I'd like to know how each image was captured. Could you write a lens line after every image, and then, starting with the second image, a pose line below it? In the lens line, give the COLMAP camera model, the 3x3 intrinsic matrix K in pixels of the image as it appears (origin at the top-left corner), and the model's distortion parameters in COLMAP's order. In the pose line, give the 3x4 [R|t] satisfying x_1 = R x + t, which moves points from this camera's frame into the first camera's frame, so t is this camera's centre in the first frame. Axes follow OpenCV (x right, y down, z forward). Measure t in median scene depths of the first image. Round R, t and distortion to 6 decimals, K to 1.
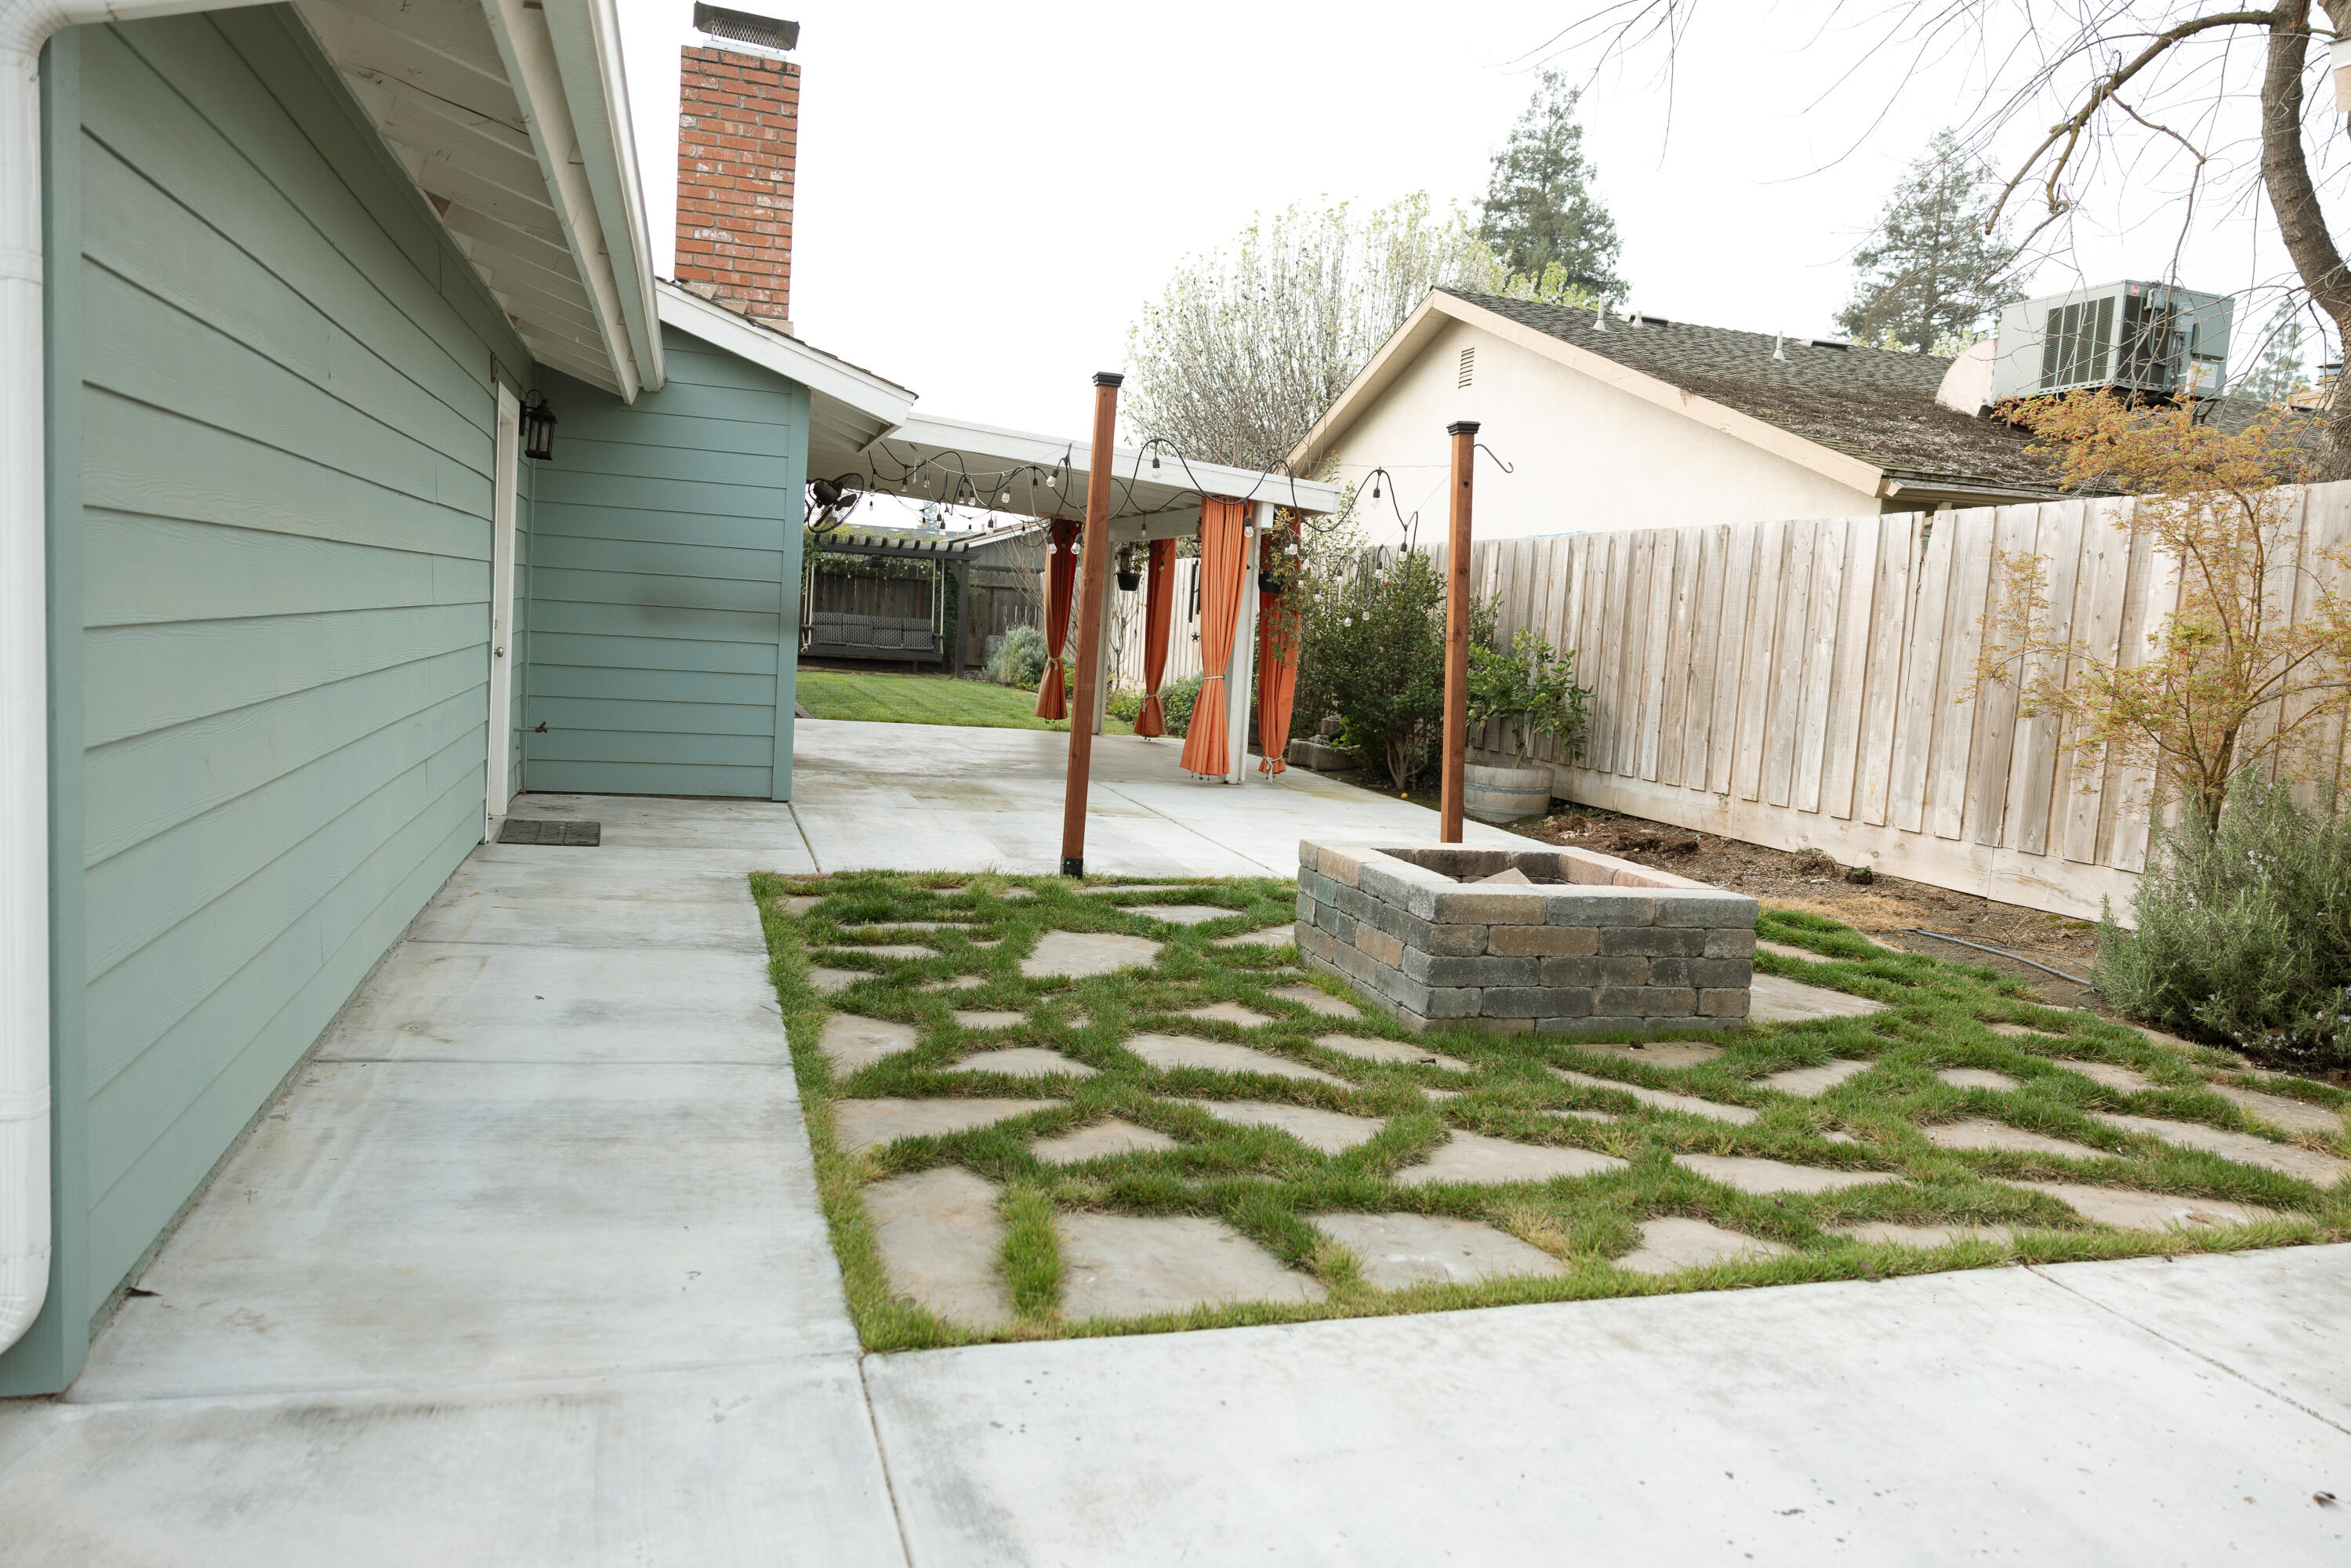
lens RADIAL K [[1642.9, 0, 1175.5], [0, 1642.9, 784.0], [0, 0, 1]] dist [0.002930, -0.000518]
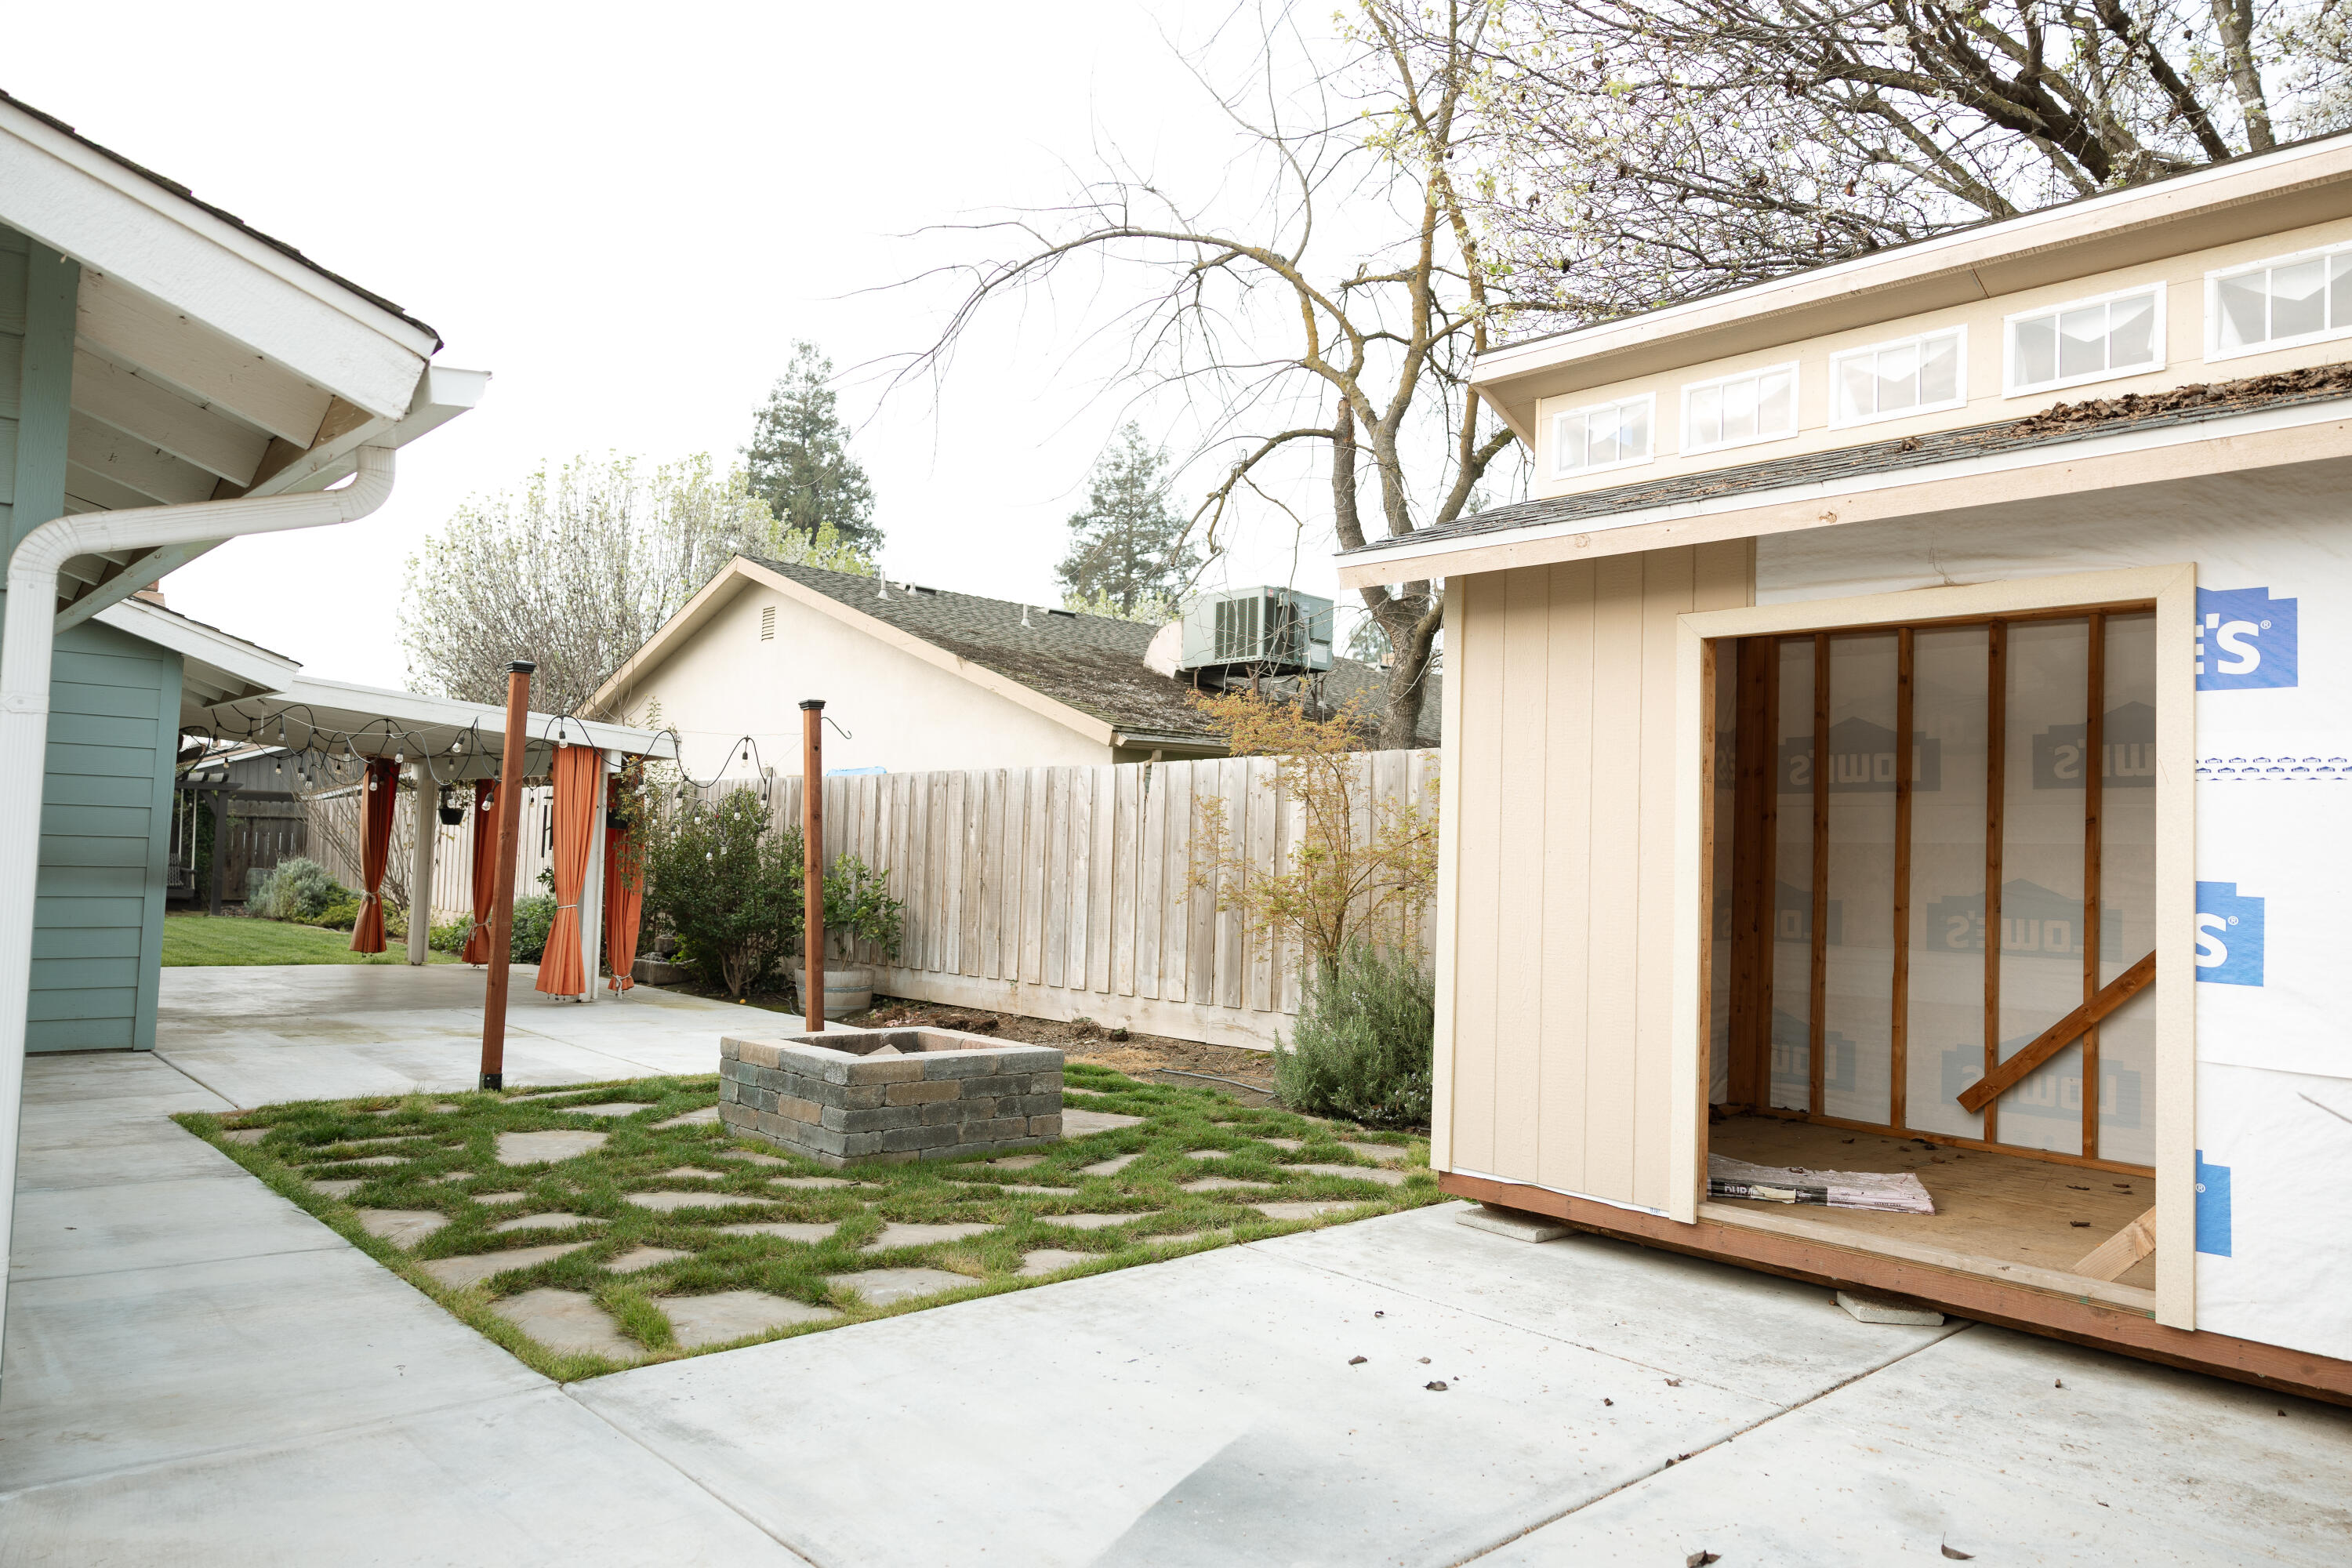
lens RADIAL K [[1643.5, 0, 1176.0], [0, 1643.5, 784.0], [0, 0, 1]] dist [0.002930, -0.000518]
pose [[0.901056, -0.016111, 0.433402, -0.135970], [0.069141, 0.991865, -0.106876, -0.000065], [-0.428155, 0.126267, 0.894841, -0.276797]]
